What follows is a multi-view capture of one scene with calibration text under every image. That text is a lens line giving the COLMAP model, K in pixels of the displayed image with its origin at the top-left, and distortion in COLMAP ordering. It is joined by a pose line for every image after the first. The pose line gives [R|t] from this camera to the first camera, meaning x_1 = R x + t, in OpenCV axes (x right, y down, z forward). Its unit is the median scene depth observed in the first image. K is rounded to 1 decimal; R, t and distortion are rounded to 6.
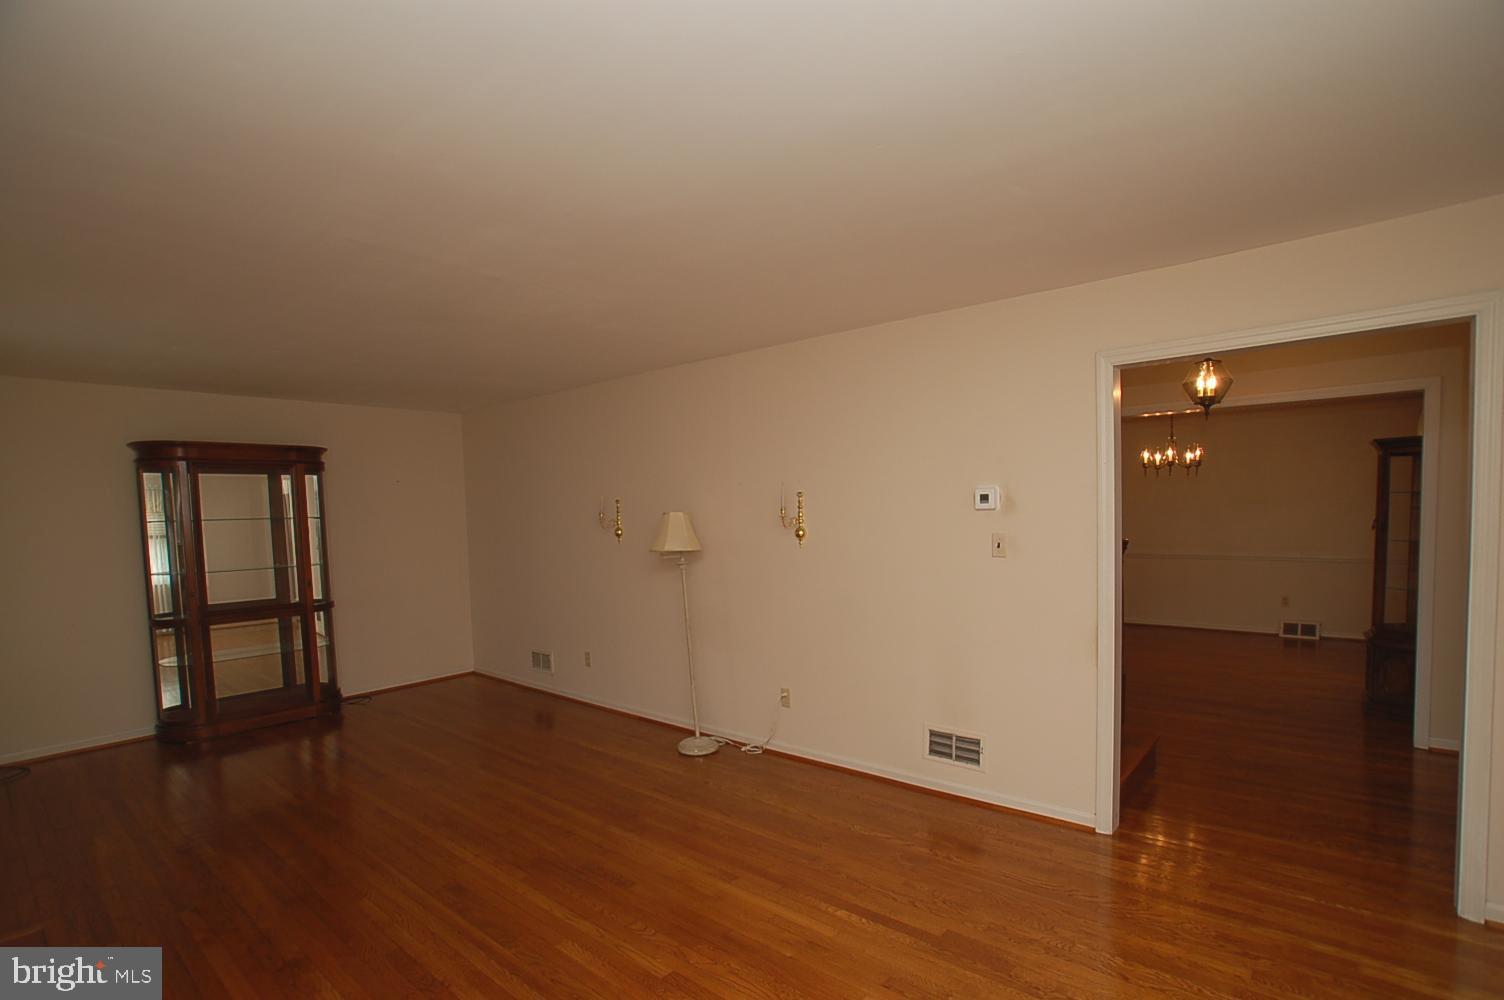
lens RADIAL K [[729.5, 0, 761.4], [0, 729.5, 506.2], [0, 0, 1]] dist [-0.080910, 0.038358]
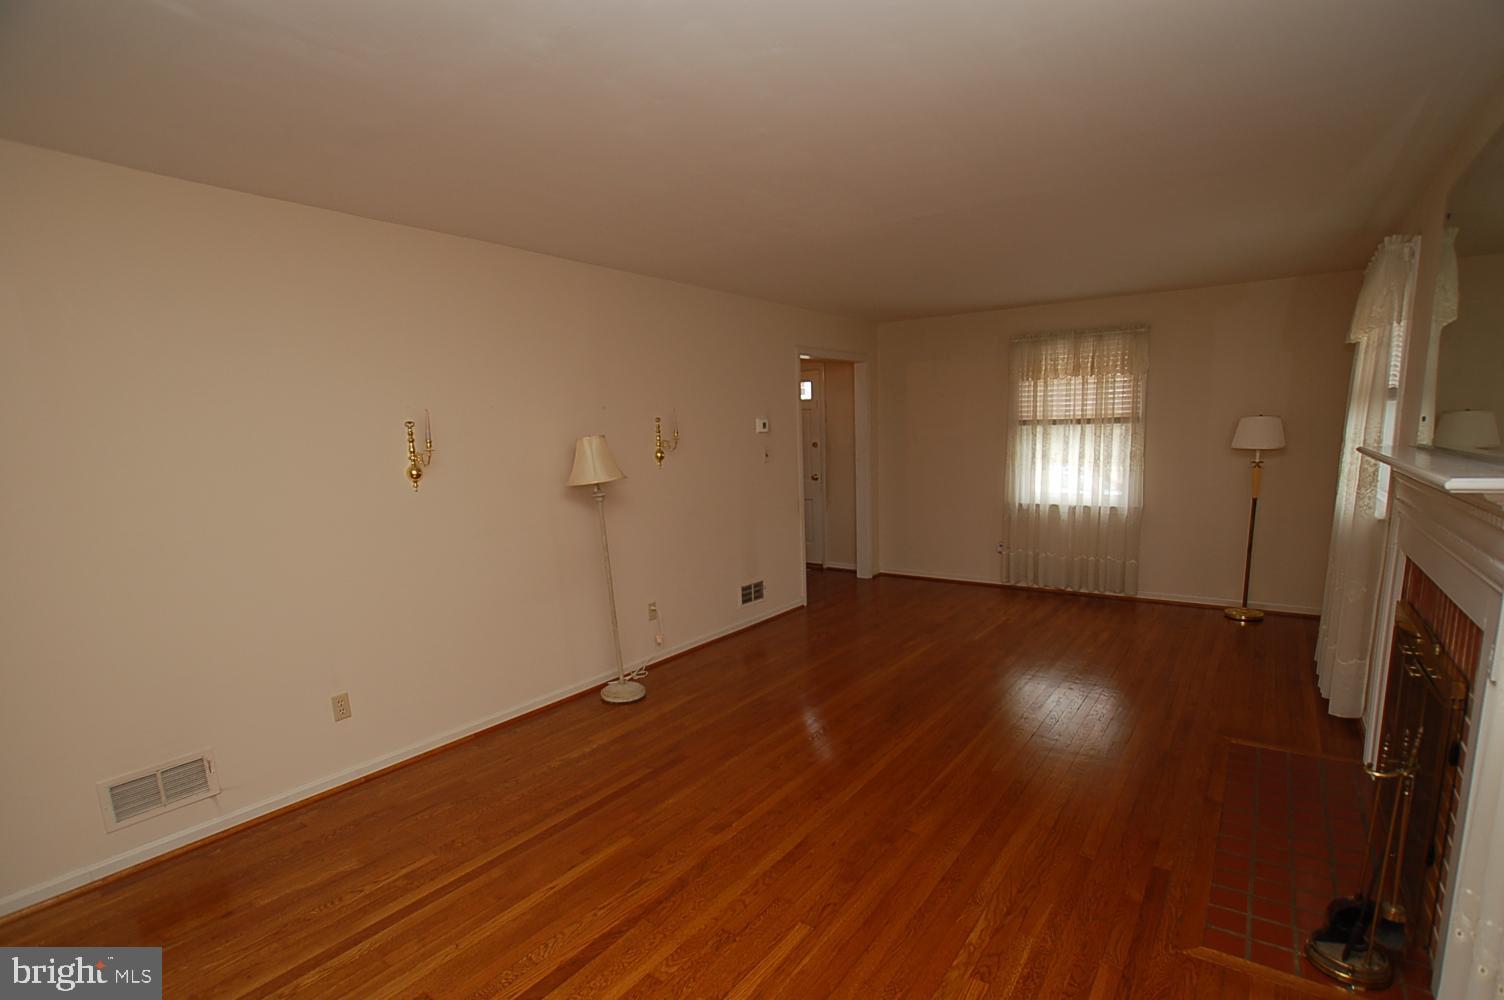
lens RADIAL K [[729.5, 0, 761.4], [0, 729.5, 506.2], [0, 0, 1]] dist [-0.080910, 0.038358]
pose [[-0.065217, -0.077180, 0.994882, -1.200547], [0.043116, 0.995855, 0.080082, 0.033330], [-0.996939, 0.048118, -0.061619, 1.037840]]
